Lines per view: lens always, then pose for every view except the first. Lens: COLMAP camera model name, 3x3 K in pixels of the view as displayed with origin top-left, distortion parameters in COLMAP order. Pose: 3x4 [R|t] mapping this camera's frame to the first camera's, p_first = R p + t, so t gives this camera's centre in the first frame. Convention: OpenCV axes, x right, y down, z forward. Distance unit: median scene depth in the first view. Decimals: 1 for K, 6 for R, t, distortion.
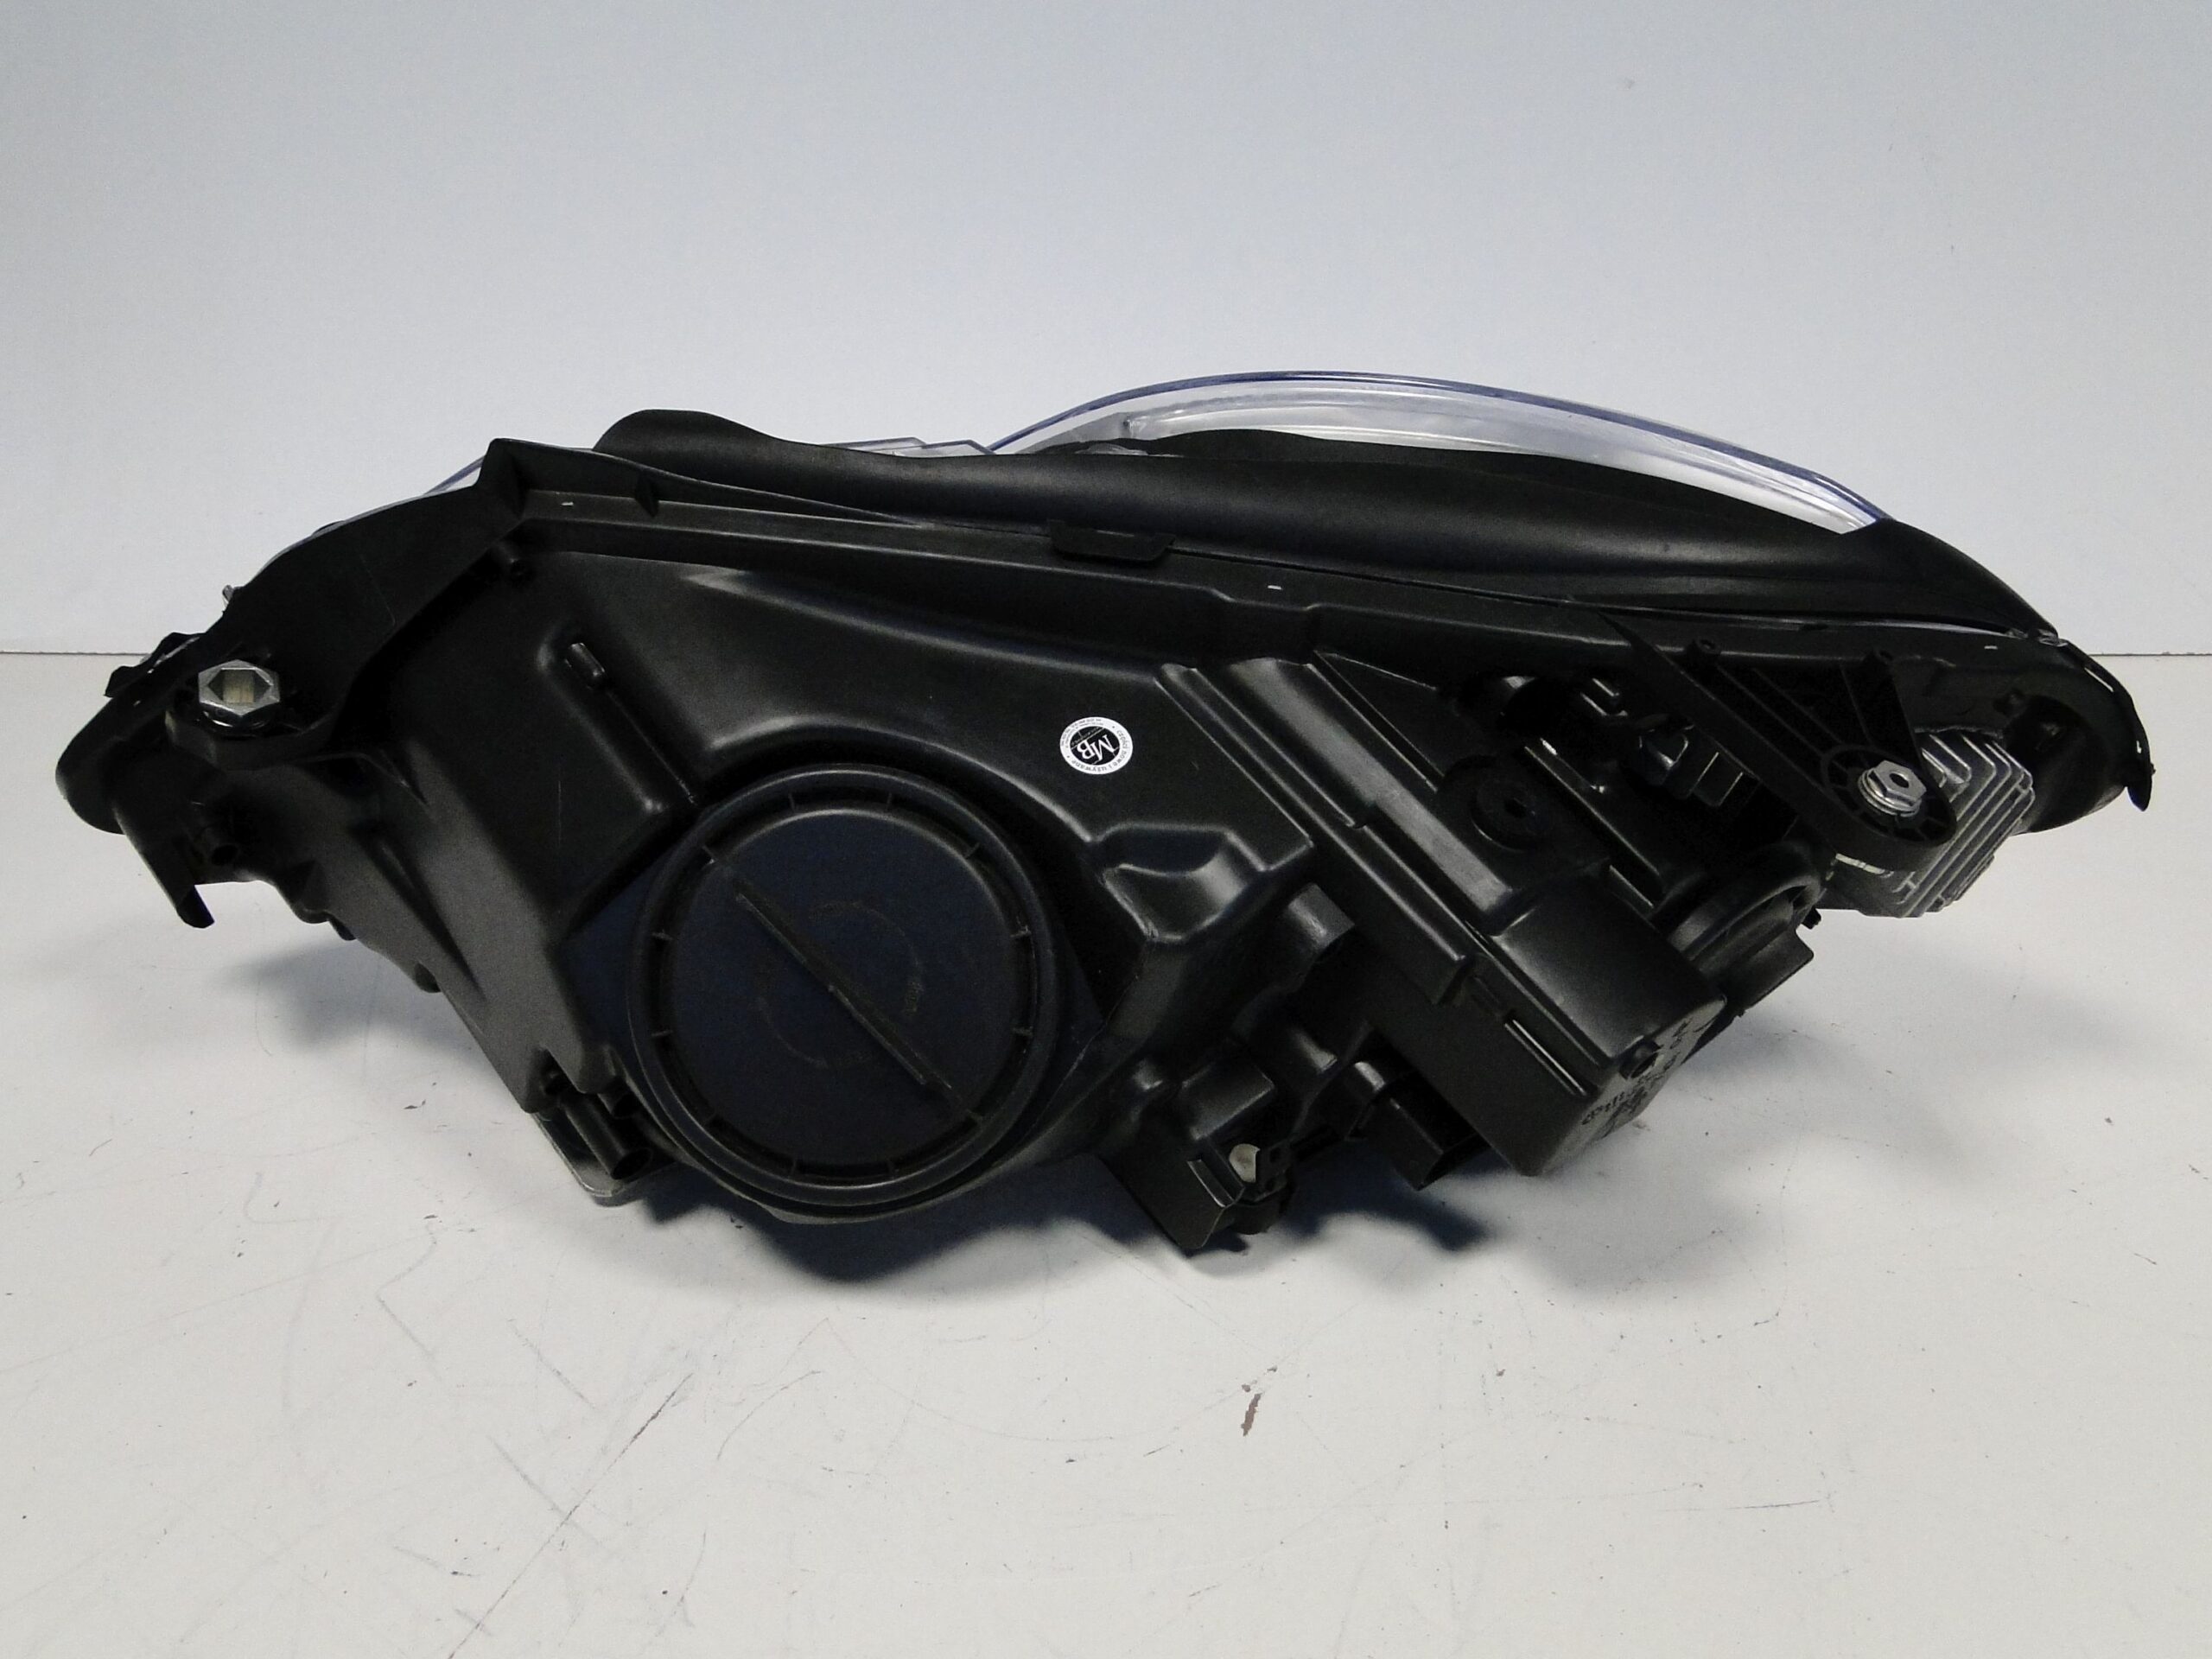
lens RADIAL K [[1672.2, 0, 1106.0], [0, 1672.2, 829.5], [0, 0, 1]] dist [0.003011, 0.002560]
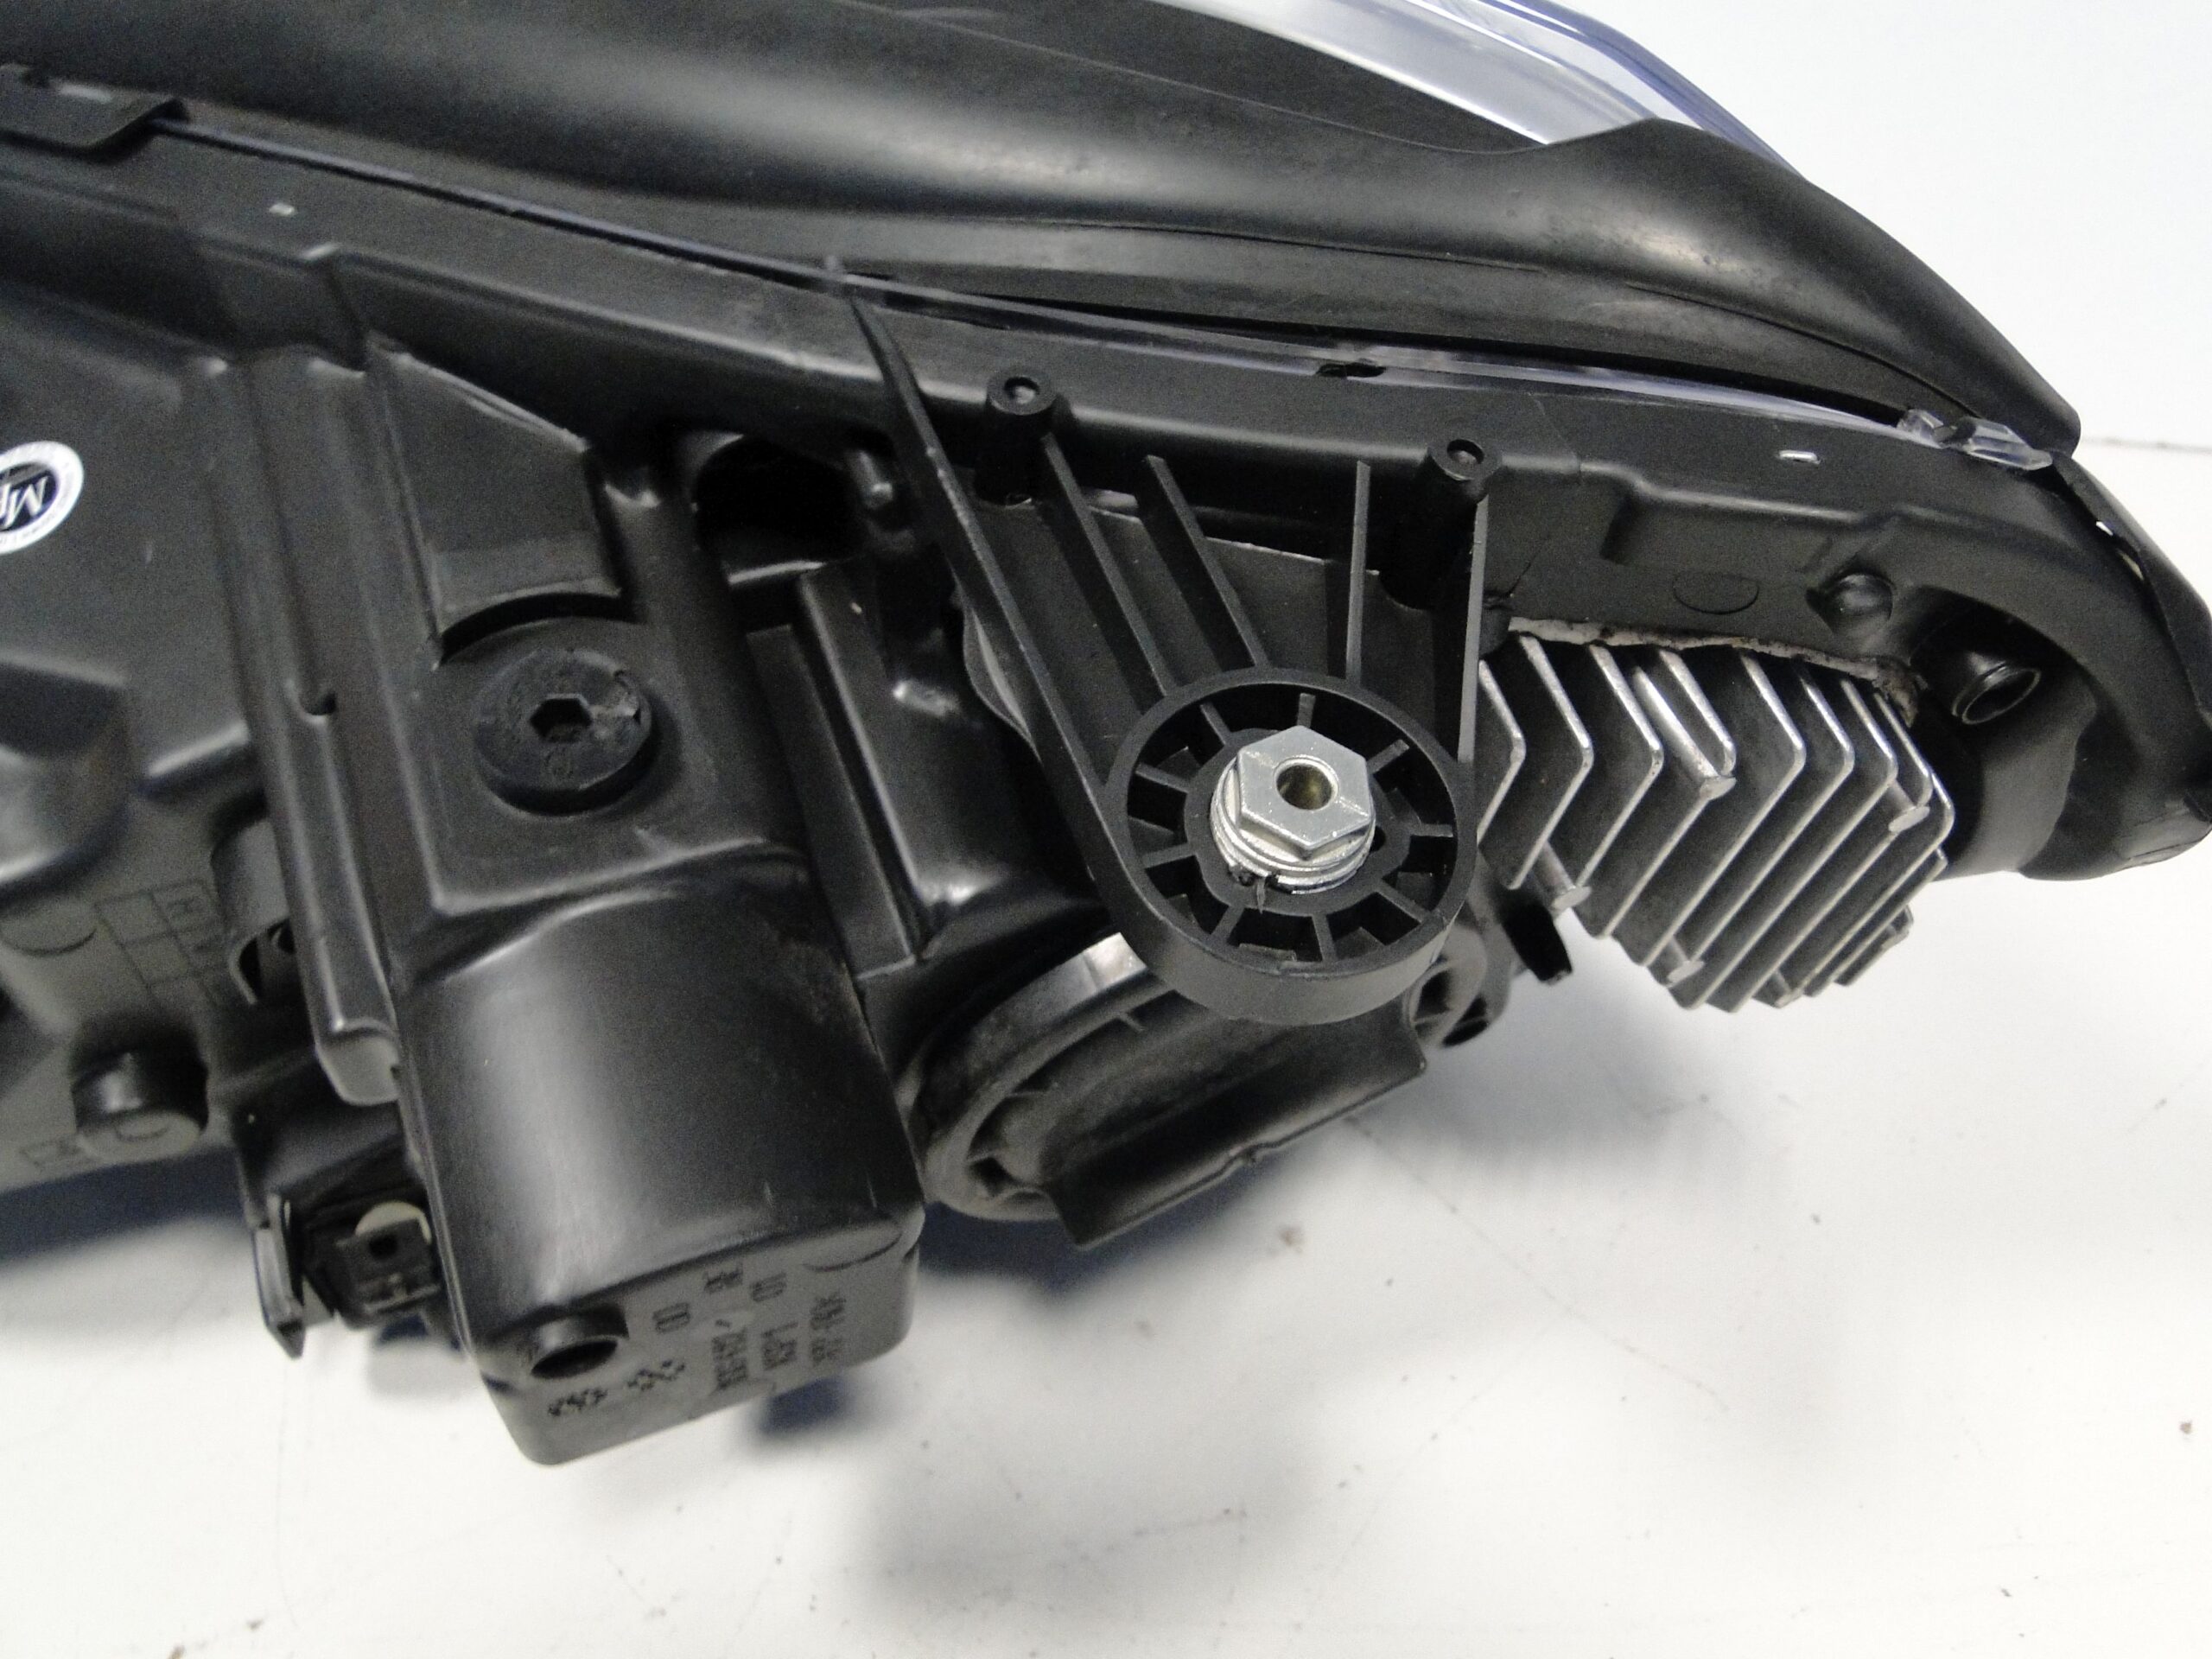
lens RADIAL K [[1672.2, 0, 1106.0], [0, 1672.2, 829.5], [0, 0, 1]] dist [0.003011, 0.002560]
pose [[0.956260, 0.142464, -0.255481, 0.482702], [-0.097384, 0.978613, 0.181198, -0.077272], [0.275831, -0.148393, 0.949683, 0.564736]]
